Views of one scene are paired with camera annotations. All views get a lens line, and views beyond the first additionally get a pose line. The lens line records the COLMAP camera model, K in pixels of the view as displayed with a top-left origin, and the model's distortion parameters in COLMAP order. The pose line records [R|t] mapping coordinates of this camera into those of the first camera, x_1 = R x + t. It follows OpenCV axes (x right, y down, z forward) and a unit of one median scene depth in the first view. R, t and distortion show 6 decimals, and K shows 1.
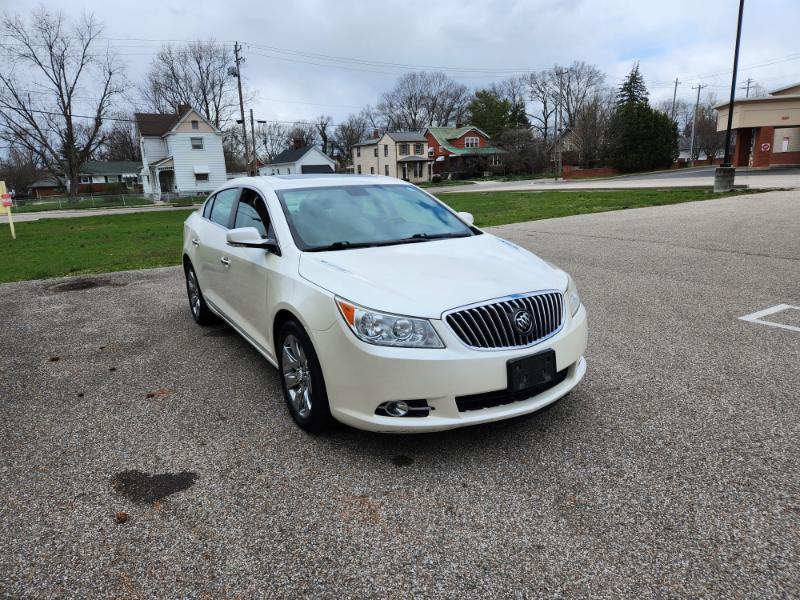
lens RADIAL K [[524.0, 0, 388.4], [0, 524.0, 309.5], [0, 0, 1]] dist [0.013814, -0.005383]
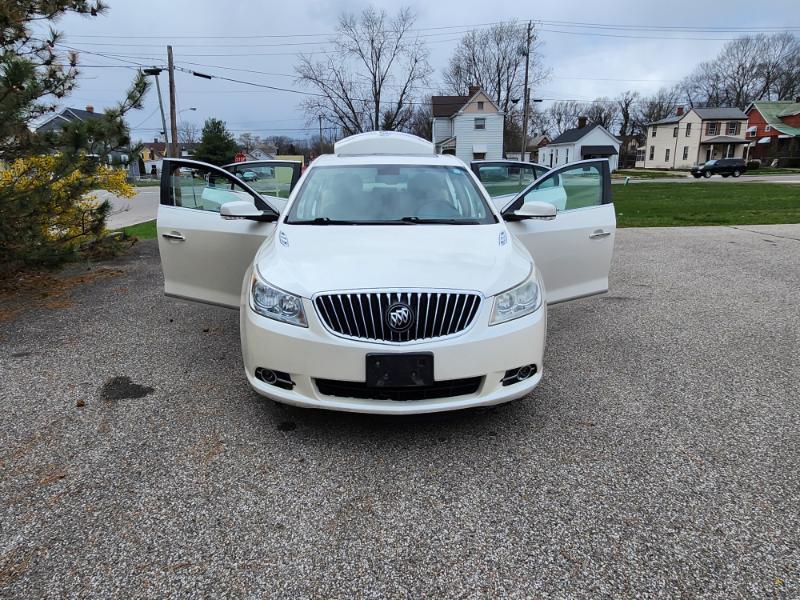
lens RADIAL K [[524.0, 0, 380.2], [0, 524.0, 302.8], [0, 0, 1]] dist [0.013814, -0.005383]
pose [[0.861542, 0.160418, -0.481675, 0.343541], [-0.149277, 0.986871, 0.061667, -0.027668], [0.485243, 0.018774, 0.874178, 0.083993]]
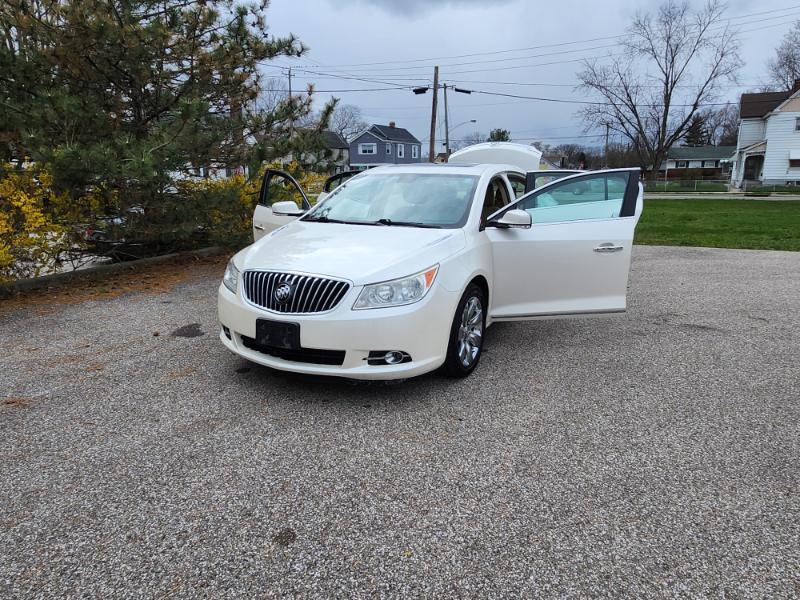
lens RADIAL K [[524.0, 0, 396.8], [0, 524.0, 298.9], [0, 0, 1]] dist [0.013814, -0.005383]
pose [[0.531969, 0.231697, -0.814448, 0.694062], [-0.224695, 0.965980, 0.128043, -0.088050], [0.816408, 0.114887, 0.565932, 0.274181]]
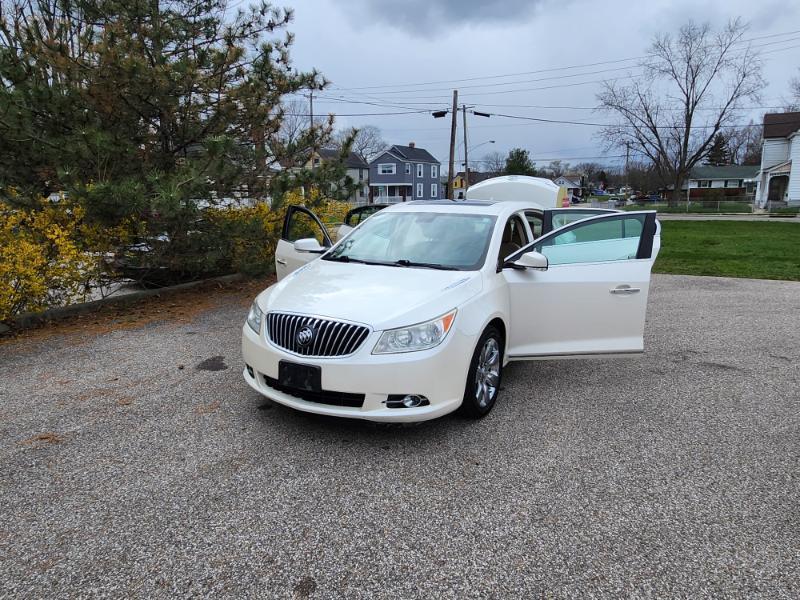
lens RADIAL K [[524.0, 0, 397.5], [0, 524.0, 302.2], [0, 0, 1]] dist [0.013814, -0.005383]
pose [[0.503236, 0.211559, -0.837852, 0.700414], [-0.227893, 0.967736, 0.107477, -0.119176], [0.833558, 0.136854, 0.535213, 0.260329]]
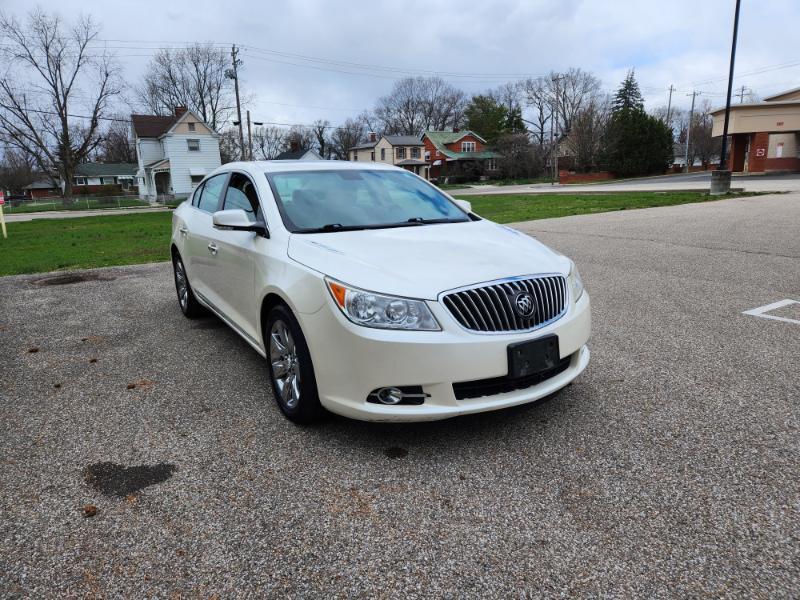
lens RADIAL K [[524.0, 0, 389.7], [0, 524.0, 308.2], [0, 0, 1]] dist [0.013814, -0.005383]
pose [[0.999933, 0.005760, 0.010063, 0.002569], [-0.005654, 0.999928, -0.010552, 0.020807], [-0.010123, 0.010495, 0.999894, 0.030595]]
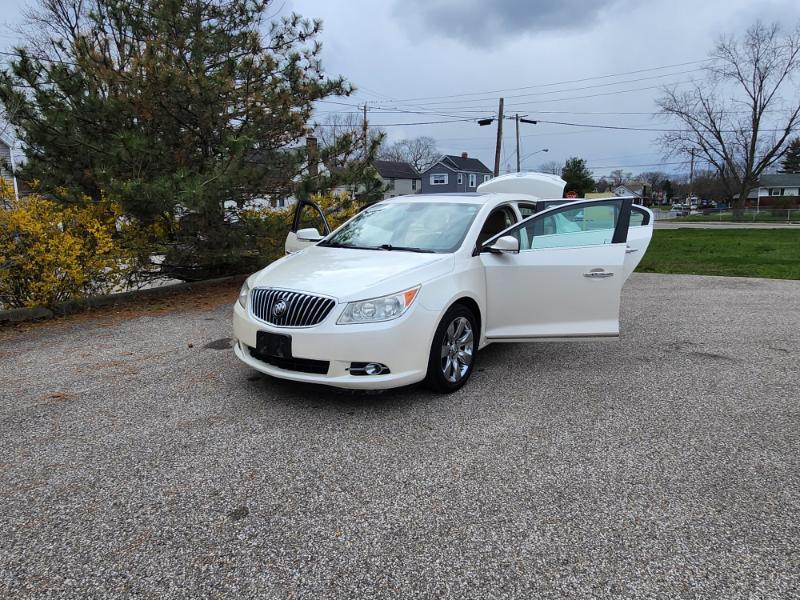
lens RADIAL K [[524.0, 0, 399.5], [0, 524.0, 302.0], [0, 0, 1]] dist [0.013814, -0.005383]
pose [[0.418292, 0.201168, -0.885756, 0.795636], [-0.231678, 0.966541, 0.110108, -0.106358], [0.878270, 0.159153, 0.450902, 0.336695]]
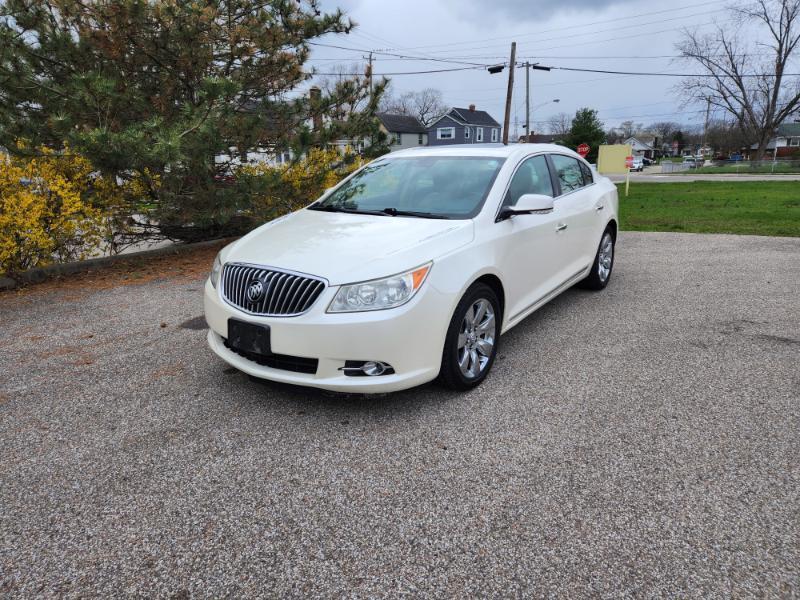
lens RADIAL K [[524.0, 0, 395.9], [0, 524.0, 297.7], [0, 0, 1]] dist [0.013814, -0.005383]
pose [[0.403739, 0.267976, -0.874748, 0.658645], [-0.227395, 0.955528, 0.187769, -0.114477], [0.886164, 0.123104, 0.446721, 0.397092]]
